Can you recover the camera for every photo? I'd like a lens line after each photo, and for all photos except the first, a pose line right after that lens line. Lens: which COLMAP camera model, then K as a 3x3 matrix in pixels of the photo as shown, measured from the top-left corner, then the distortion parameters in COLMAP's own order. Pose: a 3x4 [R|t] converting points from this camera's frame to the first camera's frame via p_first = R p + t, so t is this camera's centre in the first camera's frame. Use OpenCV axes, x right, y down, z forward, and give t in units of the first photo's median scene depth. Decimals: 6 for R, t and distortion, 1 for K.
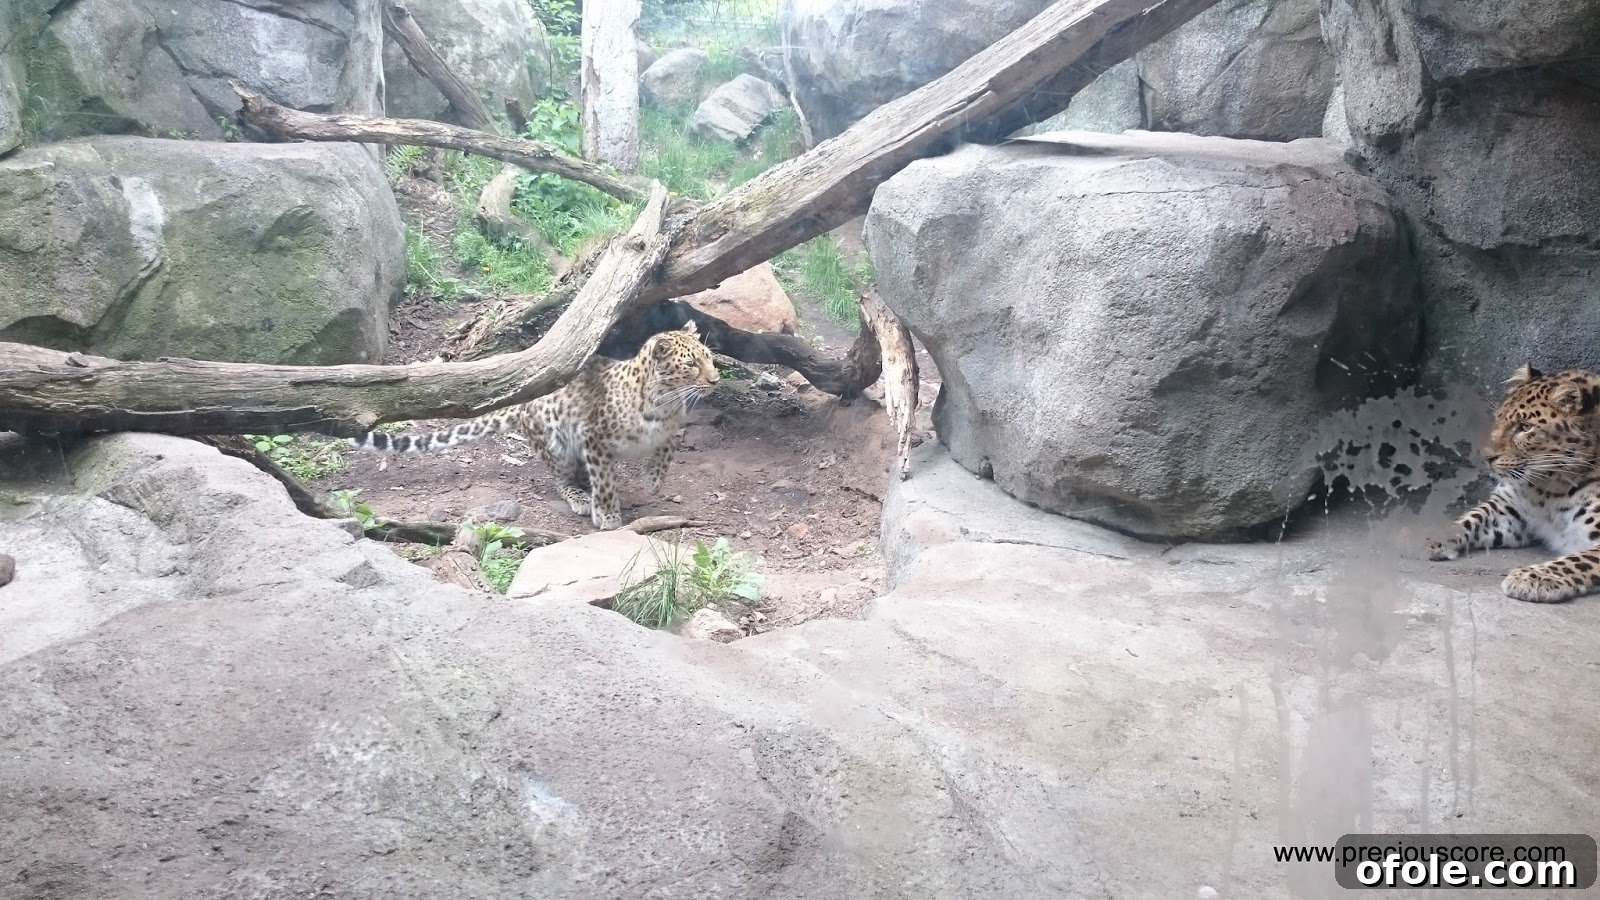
lens RADIAL K [[1186.2, 0, 800.0], [0, 1186.2, 450.0], [0, 0, 1]] dist [-0.006705, 0.002426]
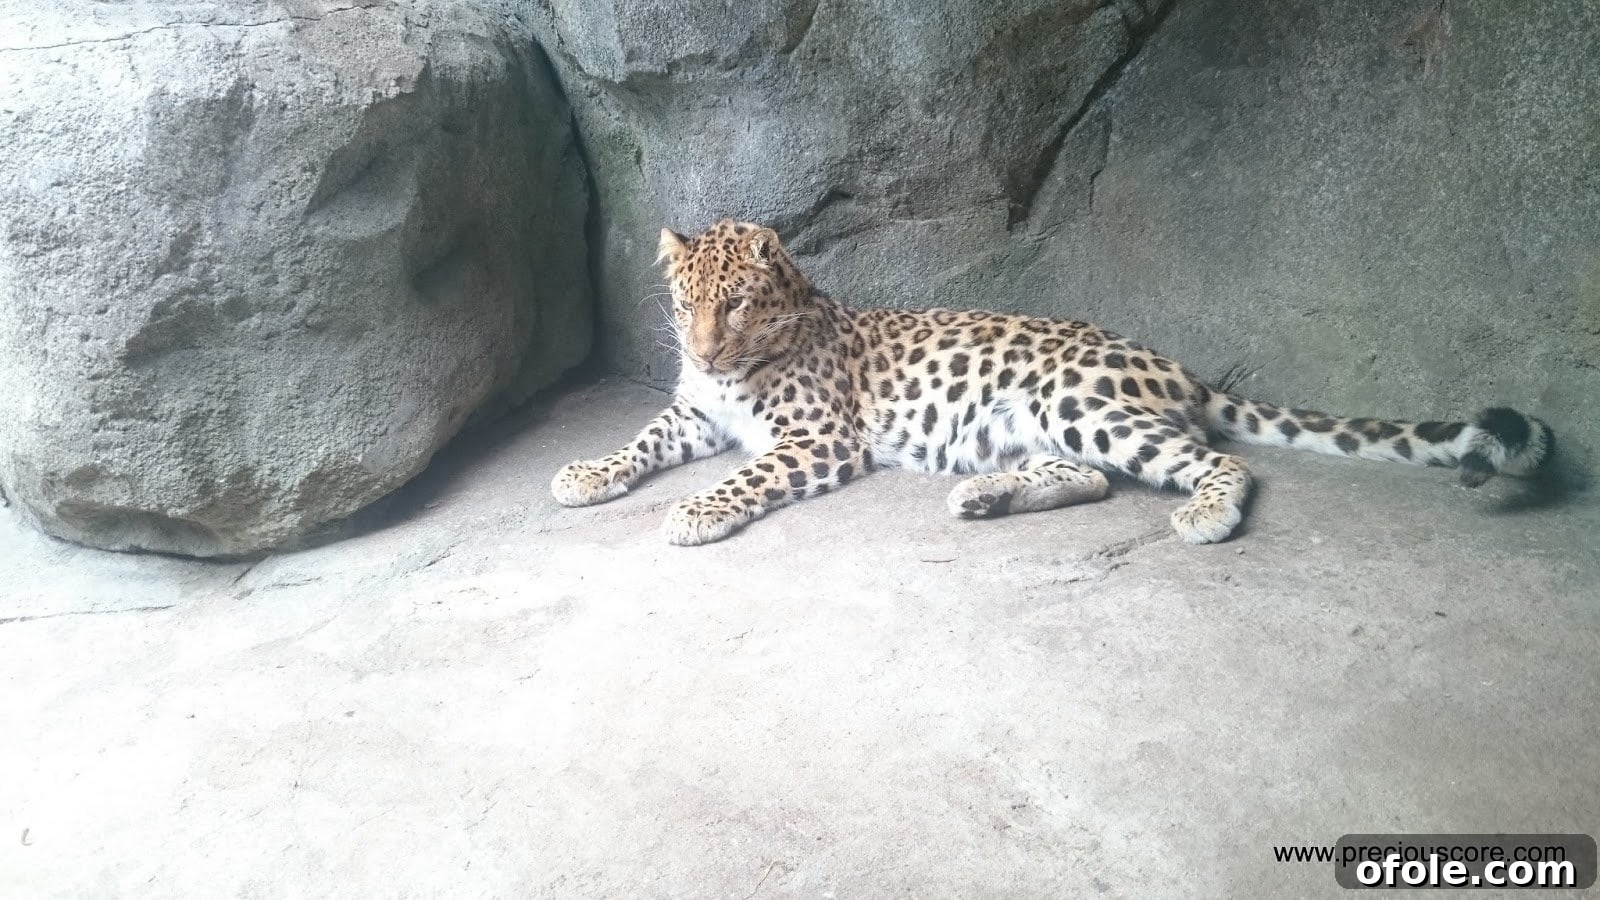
lens RADIAL K [[1186.2, 0, 800.0], [0, 1186.2, 450.0], [0, 0, 1]] dist [-0.006705, 0.002426]
pose [[0.894272, -0.220789, 0.389268, 0.361900], [0.175990, 0.973247, 0.147709, -0.031907], [-0.411467, -0.063585, 0.909204, 0.251225]]
